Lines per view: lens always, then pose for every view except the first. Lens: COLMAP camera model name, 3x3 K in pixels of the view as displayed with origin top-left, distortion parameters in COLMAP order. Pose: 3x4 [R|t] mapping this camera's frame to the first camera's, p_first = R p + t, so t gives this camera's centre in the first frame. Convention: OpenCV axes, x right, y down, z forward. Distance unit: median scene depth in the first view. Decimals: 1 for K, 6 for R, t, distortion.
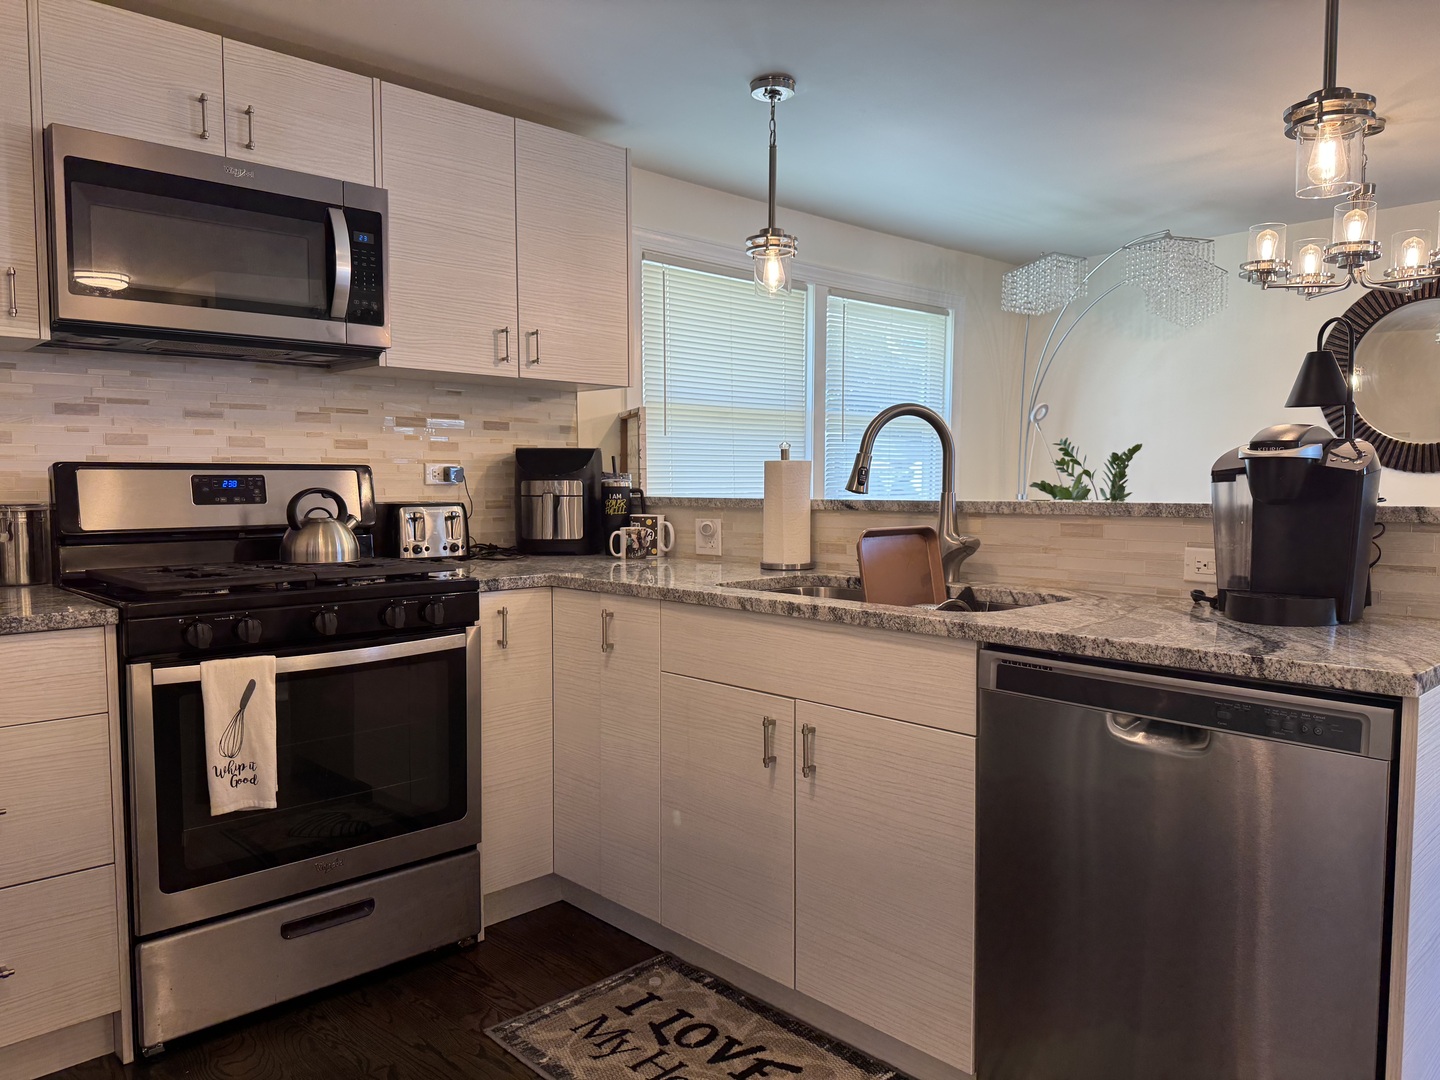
lens RADIAL K [[1032.6, 0, 720.0], [0, 1032.6, 540.0], [0, 0, 1]] dist [0.146128, -0.176135]
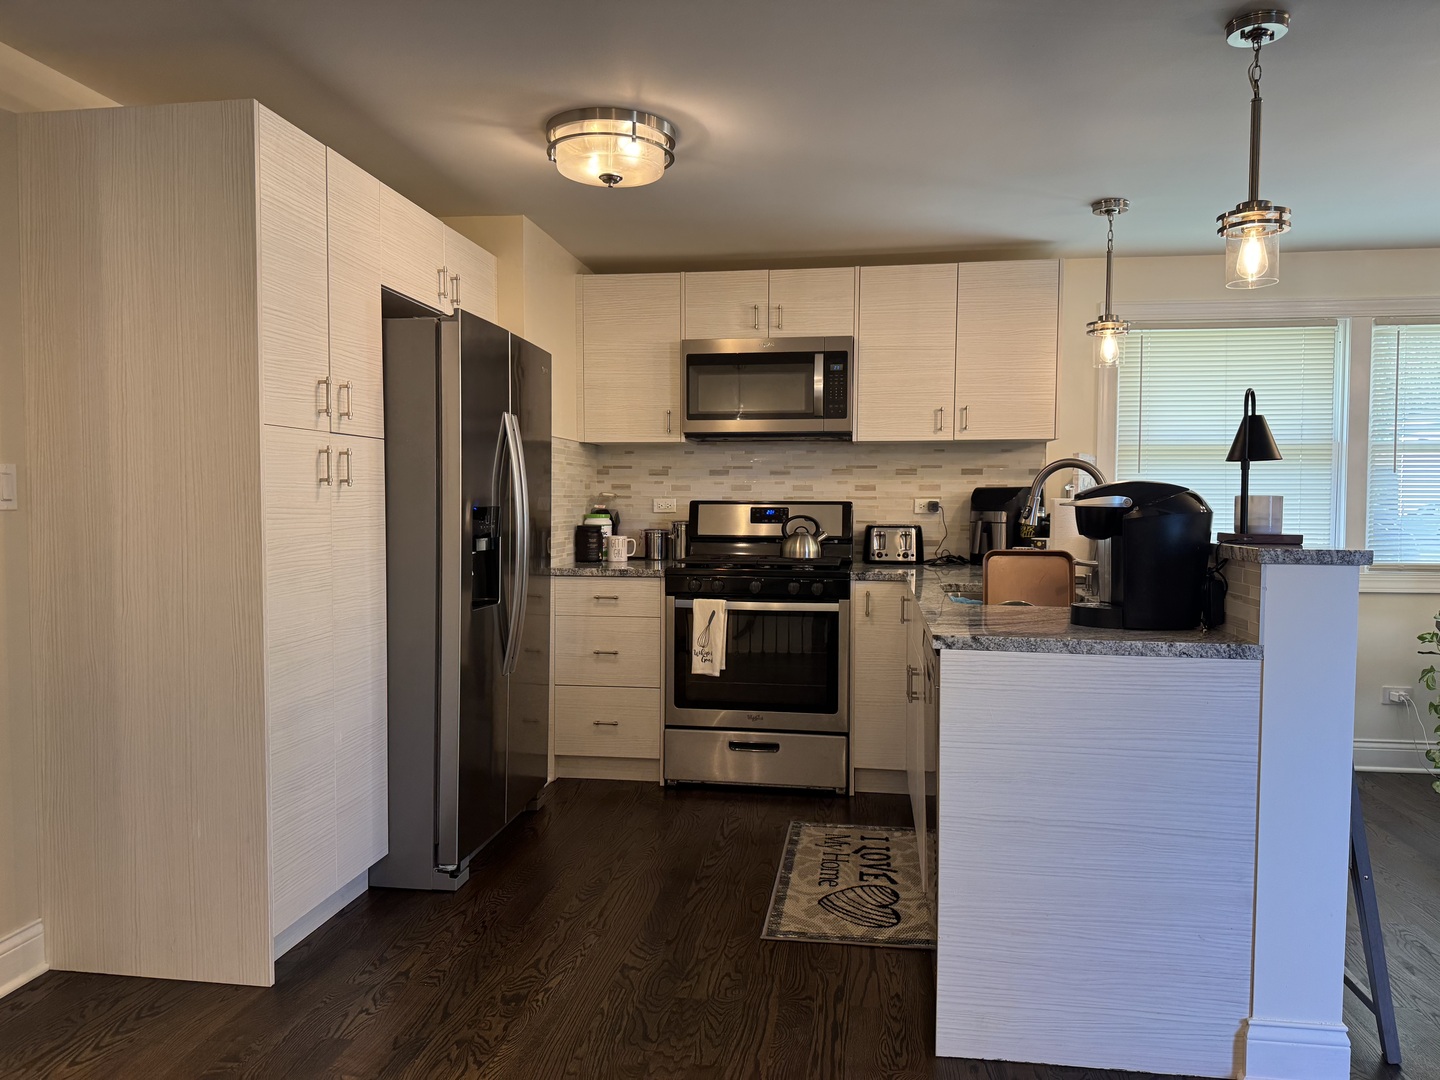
lens RADIAL K [[1032.6, 0, 720.0], [0, 1032.6, 540.0], [0, 0, 1]] dist [0.146128, -0.176135]
pose [[0.616429, 0.037885, -0.786499, 0.887976], [-0.053494, 0.998549, 0.006173, -0.011512], [0.785592, 0.038268, 0.617561, -0.164327]]
